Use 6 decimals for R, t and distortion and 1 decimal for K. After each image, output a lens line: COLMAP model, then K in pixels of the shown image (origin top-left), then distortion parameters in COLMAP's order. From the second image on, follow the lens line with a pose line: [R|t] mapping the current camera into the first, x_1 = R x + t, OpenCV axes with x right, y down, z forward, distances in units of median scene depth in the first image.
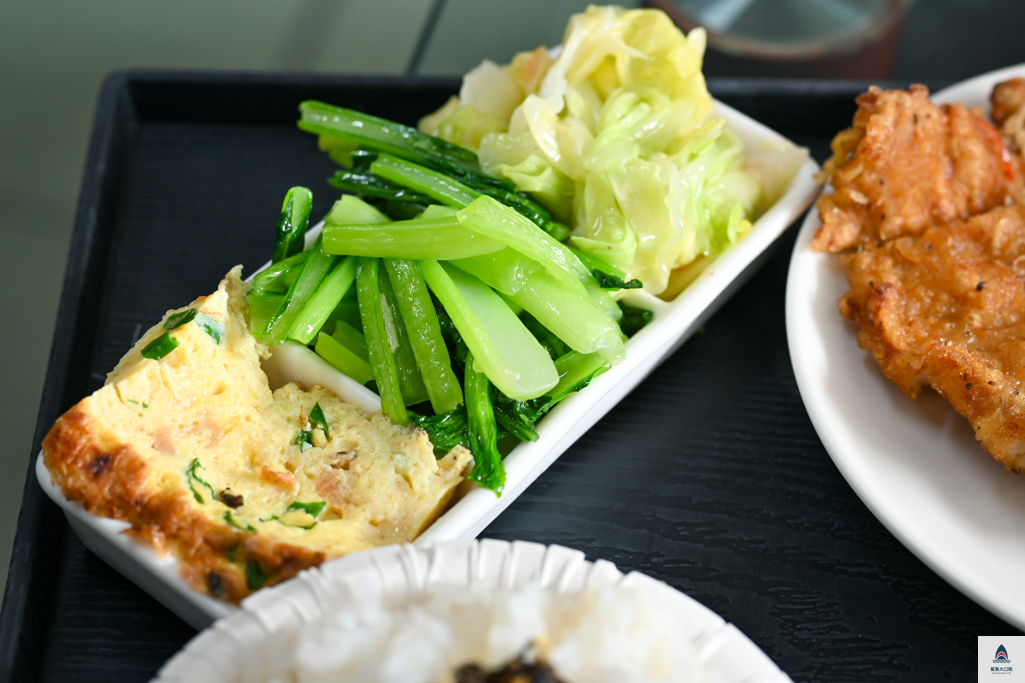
lens RADIAL K [[2217.7, 0, 512.5], [0, 2217.7, 341.5], [0, 0, 1]] dist [0.006687, -0.194949]
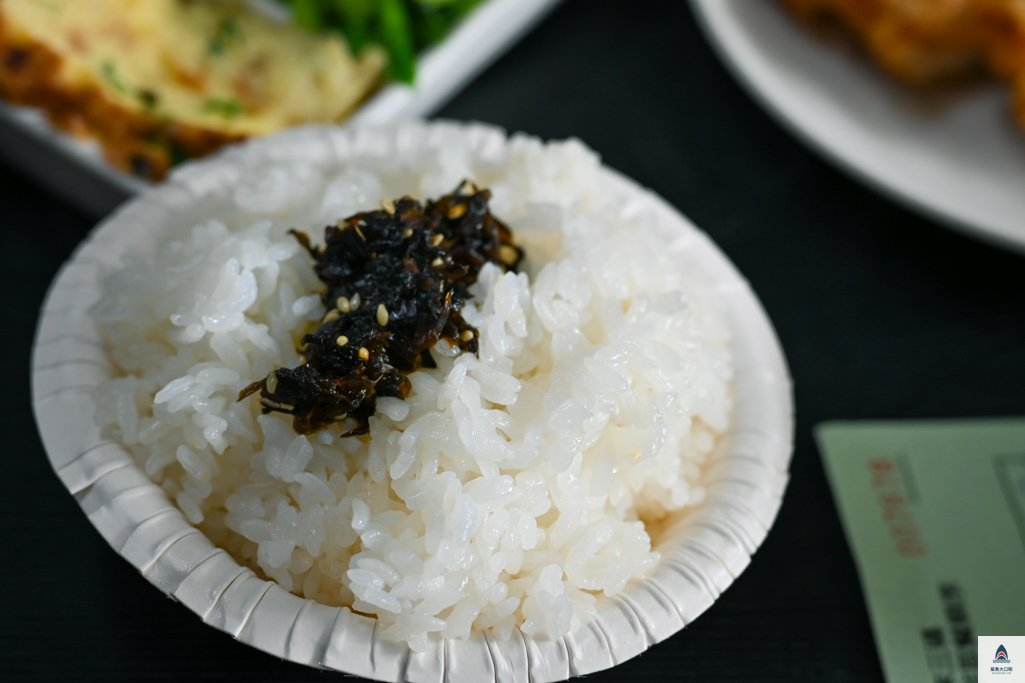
lens RADIAL K [[2217.7, 0, 512.5], [0, 2217.7, 341.5], [0, 0, 1]] dist [0.006687, -0.194949]
pose [[0.996162, -0.014957, 0.086245, -0.045963], [0.012177, 0.999392, 0.032672, 0.137985], [-0.086681, -0.031496, 0.995738, -0.020483]]
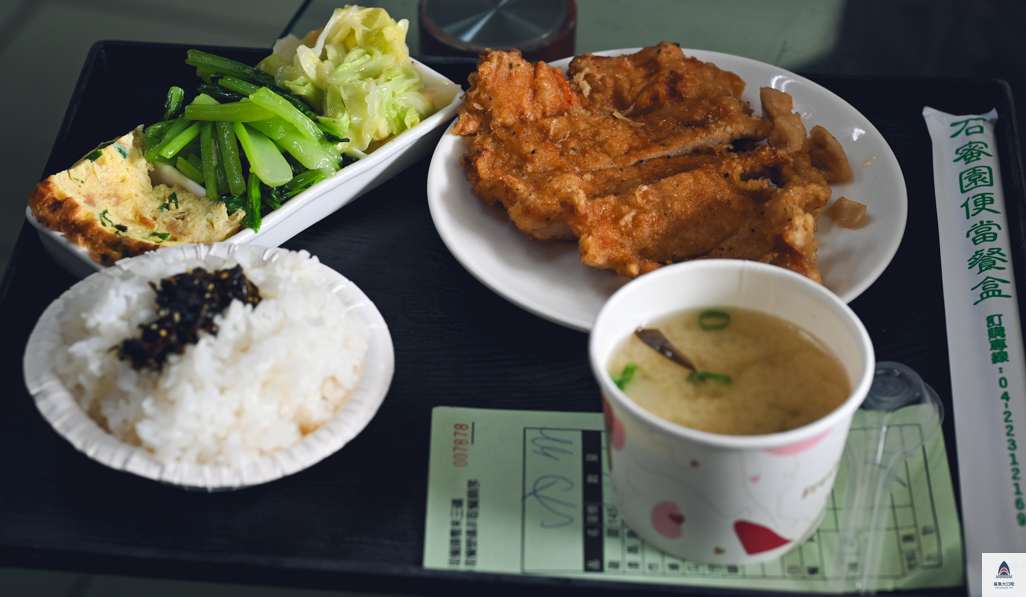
lens RADIAL K [[2242.5, 0, 513.0], [0, 2242.5, 298.5], [0, 0, 1]] dist [-0.021167, 0.207372]
pose [[0.997035, 0.036513, -0.067742, 0.326482], [-0.043564, 0.993441, -0.105718, 0.299752], [0.063437, 0.108356, 0.992086, -0.866782]]
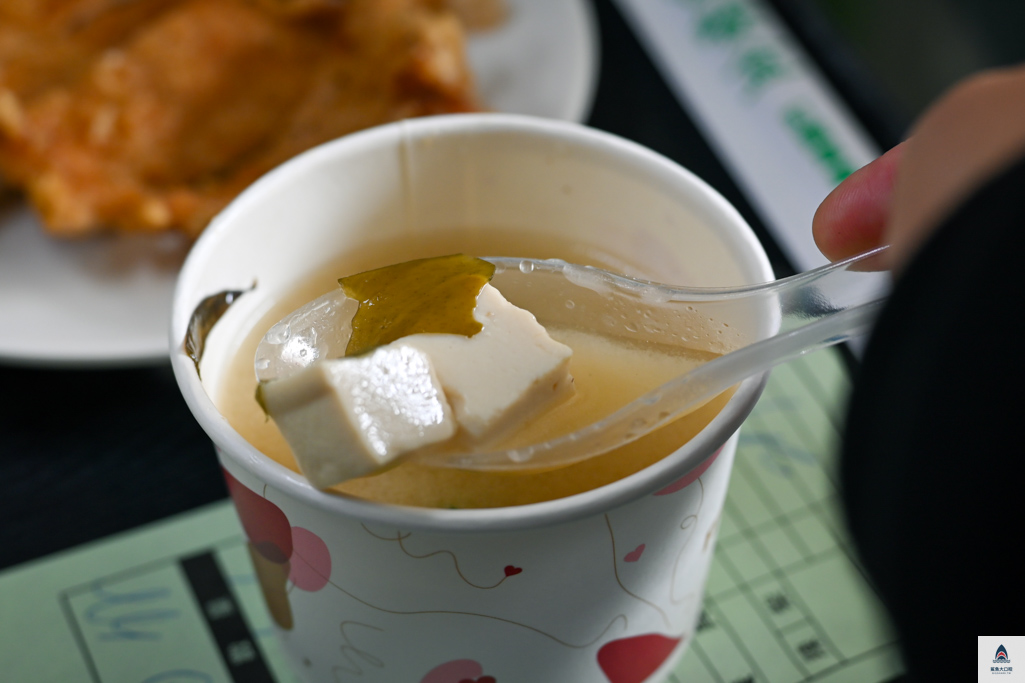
lens RADIAL K [[2217.7, 0, 512.5], [0, 2217.7, 341.5], [0, 0, 1]] dist [0.006687, -0.194949]
pose [[0.934985, -0.267234, 0.233214, 0.213531], [0.279083, 0.960084, -0.018745, 0.189918], [-0.218896, 0.082612, 0.972245, 0.013357]]
